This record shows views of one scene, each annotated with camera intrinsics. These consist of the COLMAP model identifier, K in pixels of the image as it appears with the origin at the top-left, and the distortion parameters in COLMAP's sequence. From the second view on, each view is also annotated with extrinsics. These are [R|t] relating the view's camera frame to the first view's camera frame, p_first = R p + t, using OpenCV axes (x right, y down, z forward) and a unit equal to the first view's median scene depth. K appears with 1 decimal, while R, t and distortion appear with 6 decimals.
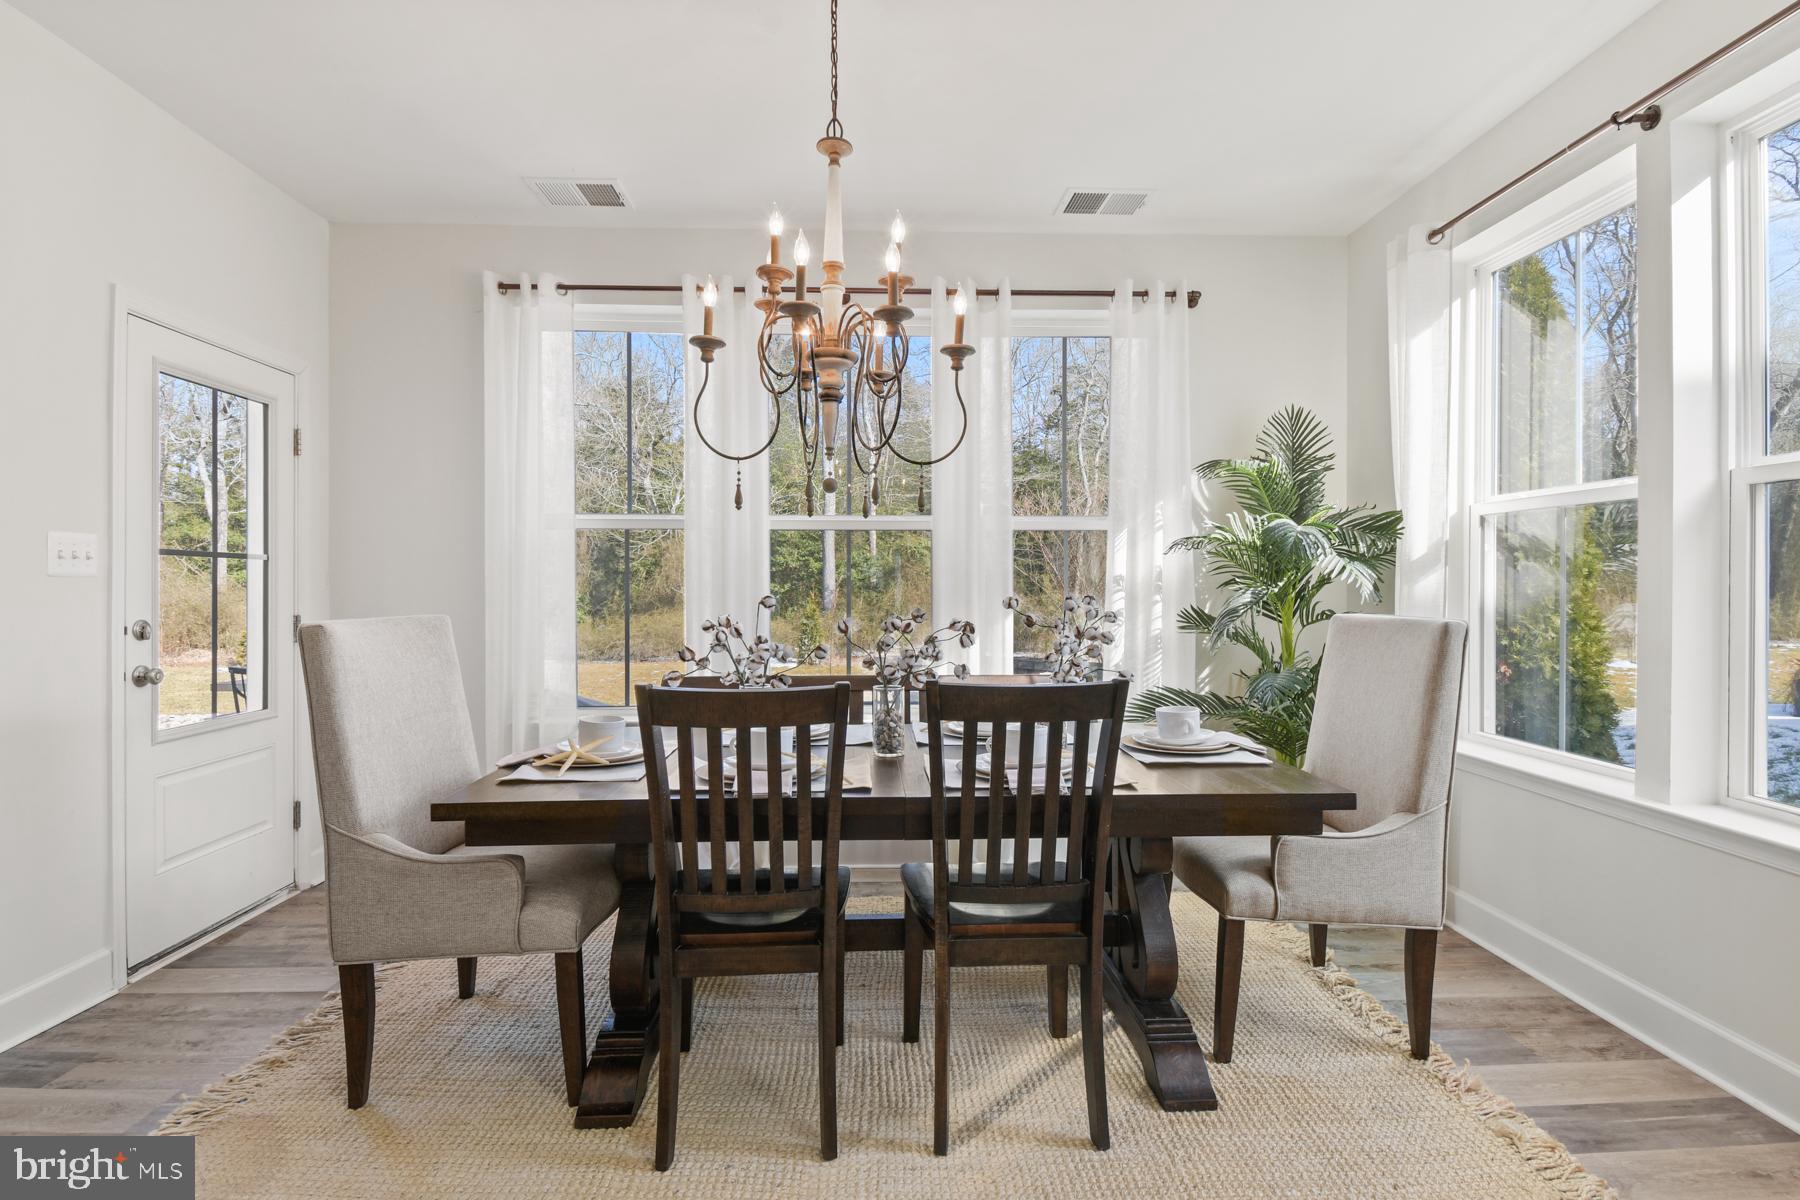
lens RADIAL K [[870.6, 0, 904.7], [0, 870.6, 587.8], [0, 0, 1]] dist [0.031955, -0.026124]
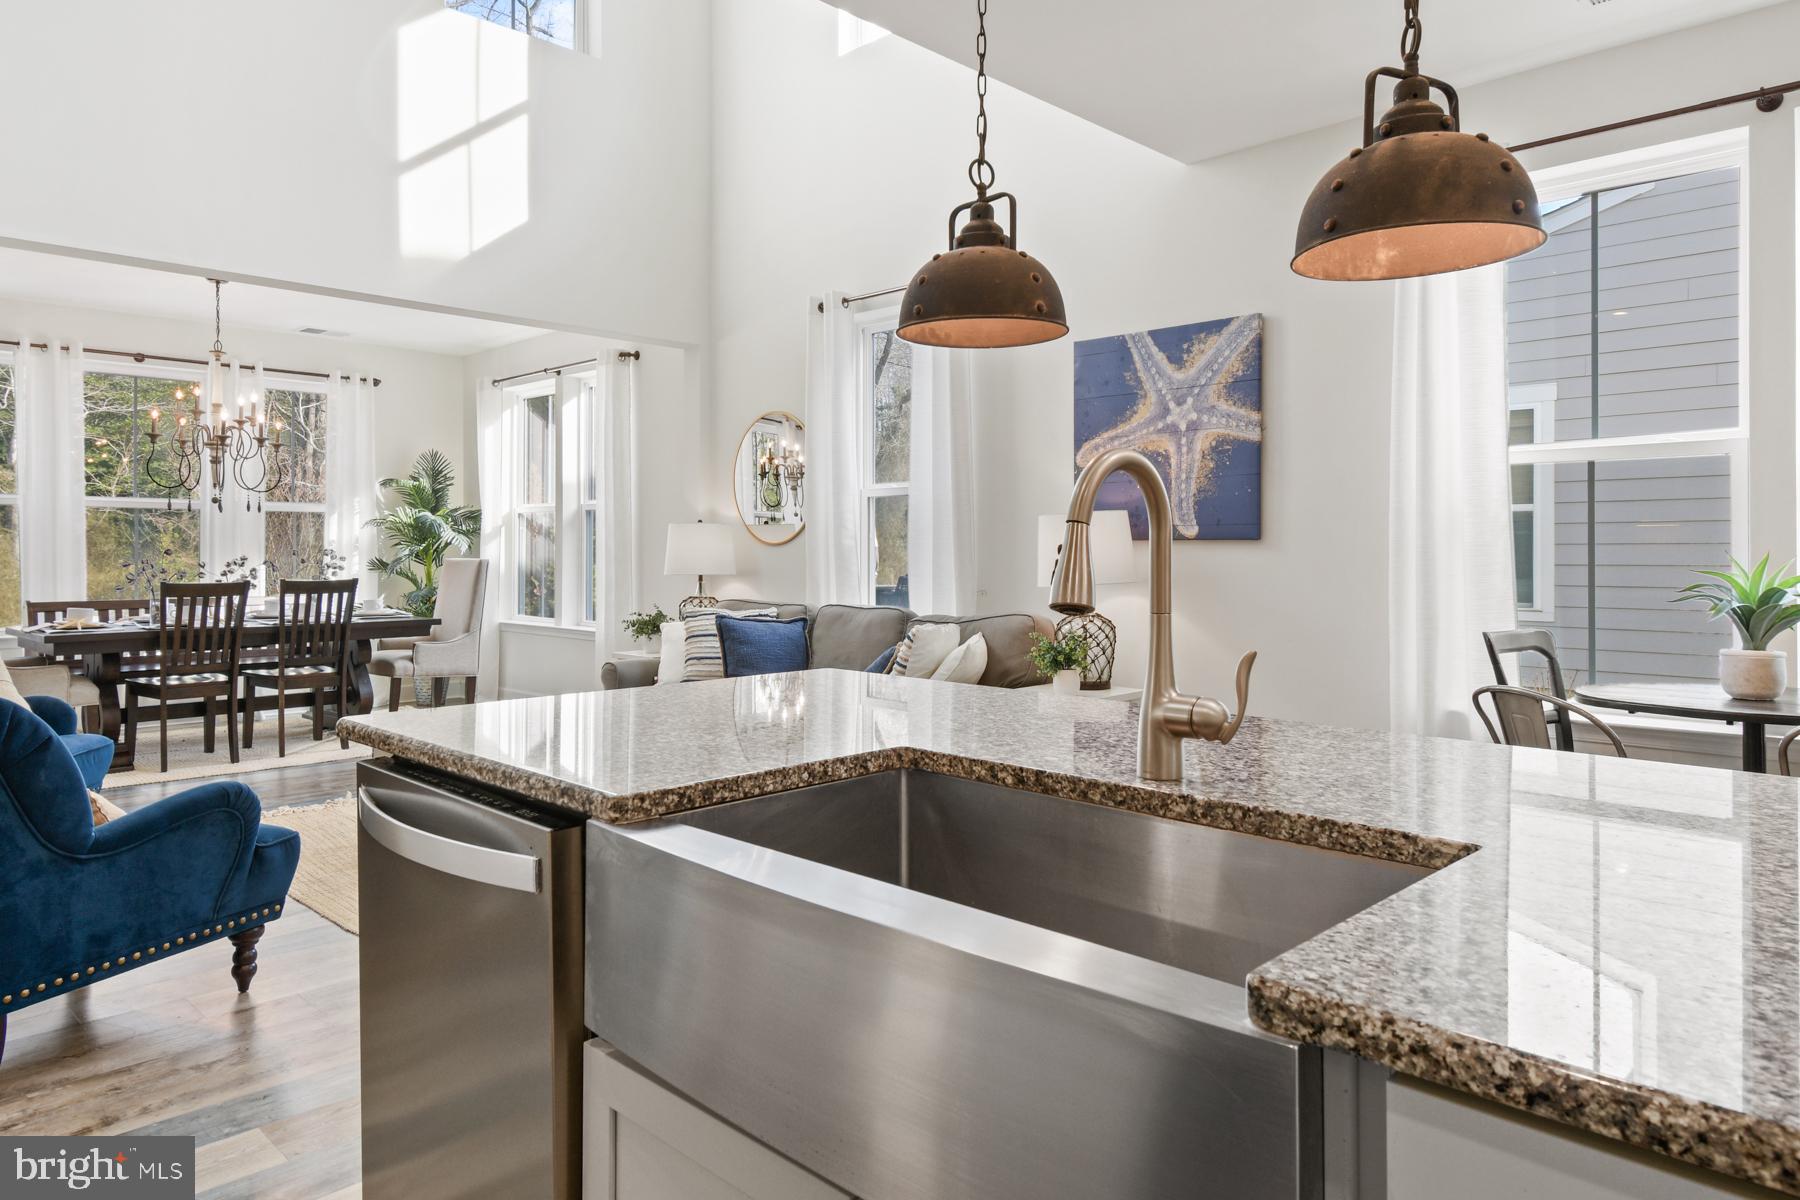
lens RADIAL K [[1150.9, 0, 893.0], [0, 1150.9, 542.9], [0, 0, 1]] dist [0.034535, -0.026736]
pose [[0.729581, 0.005218, 0.683874, -0.781065], [0.000041, 0.999971, -0.007673, 0.014990], [-0.683894, 0.005626, 0.729560, -2.182916]]
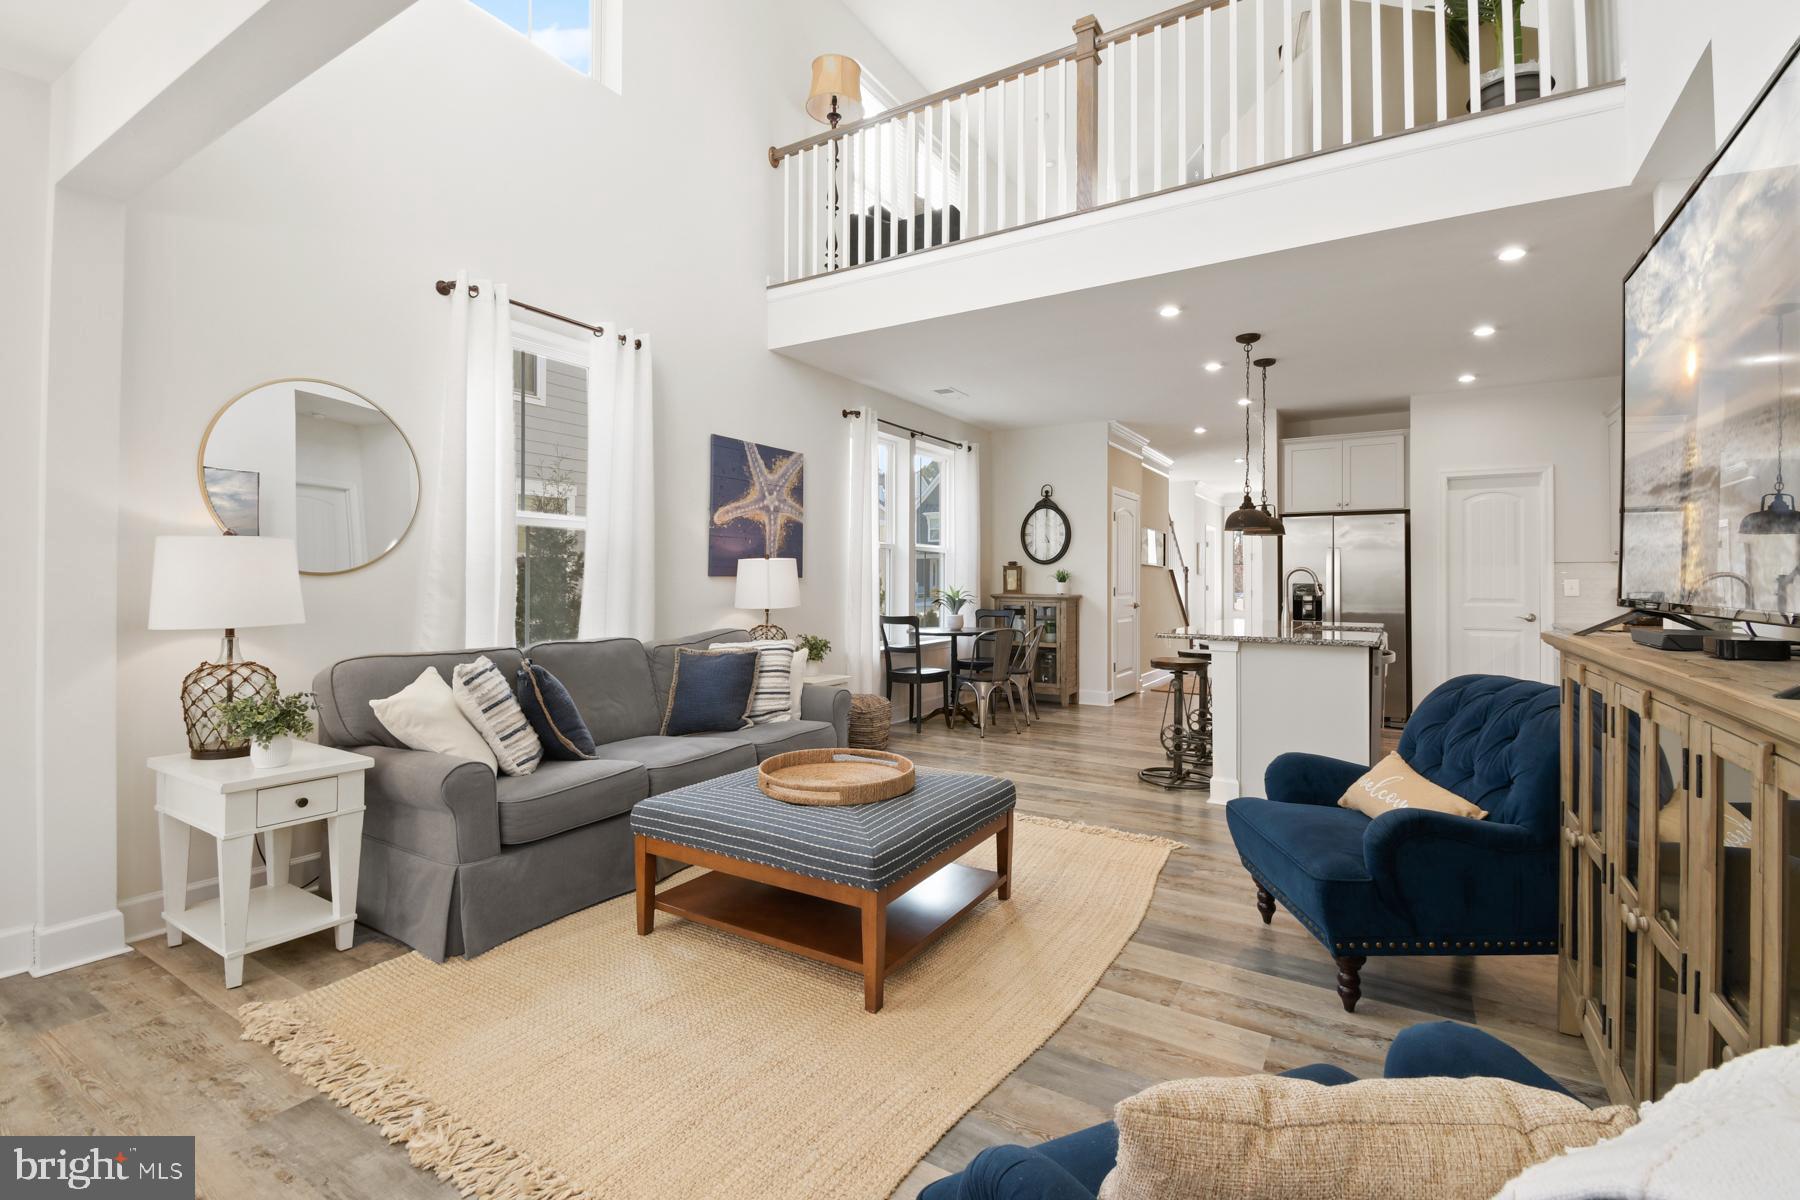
lens RADIAL K [[804.3, 0, 894.4], [0, 804.3, 573.4], [0, 0, 1]] dist [0.028679, -0.024174]
pose [[-0.828894, 0.001235, 0.559404, -0.634221], [-0.003918, 0.999960, -0.008013, 0.001980], [-0.559392, -0.008834, -0.828856, 0.530493]]
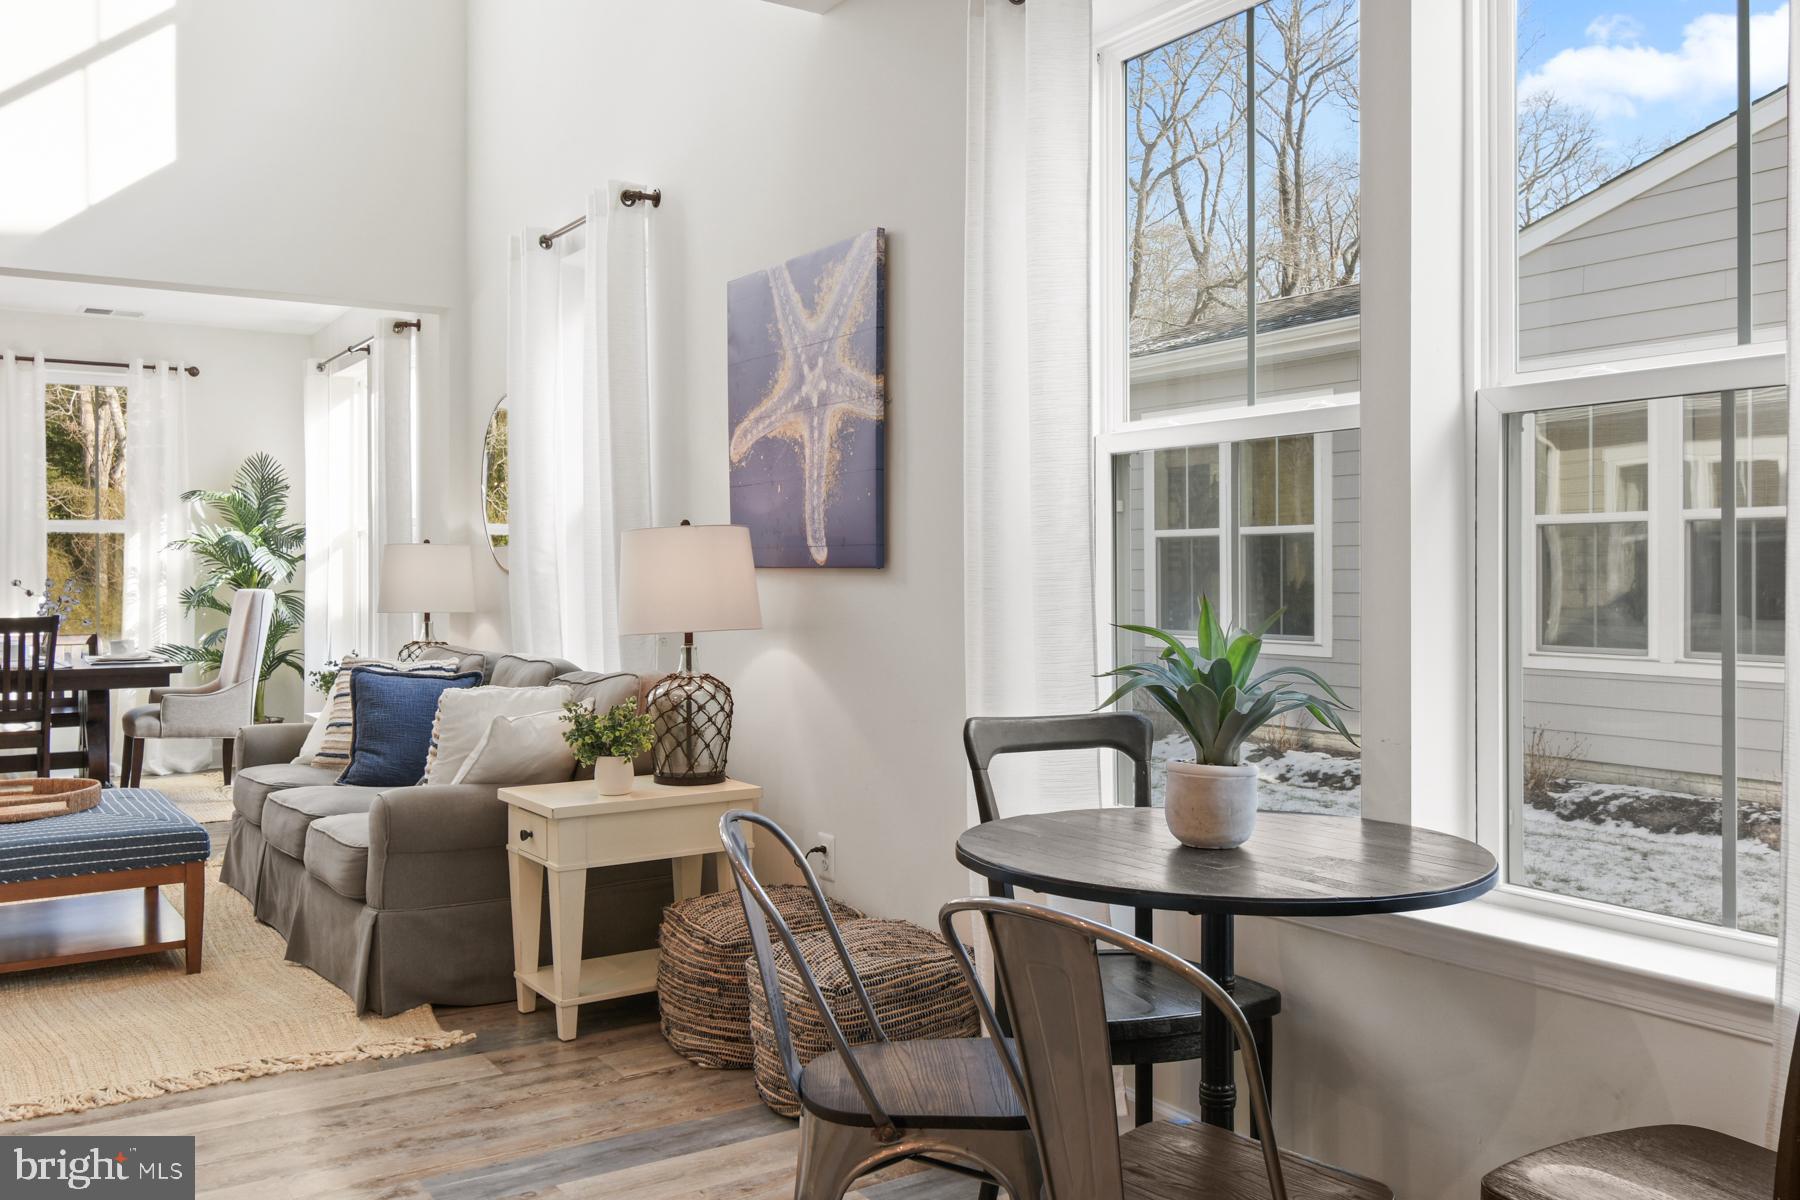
lens RADIAL K [[1490.4, 0, 899.6], [0, 1490.4, 575.6], [0, 0, 1]] dist [0.008029, -0.017696]
pose [[0.856639, -0.001581, 0.515914, 0.096189], [0.001594, 0.999999, 0.000418, 0.003576], [-0.515914, 0.000464, 0.856640, -2.604245]]
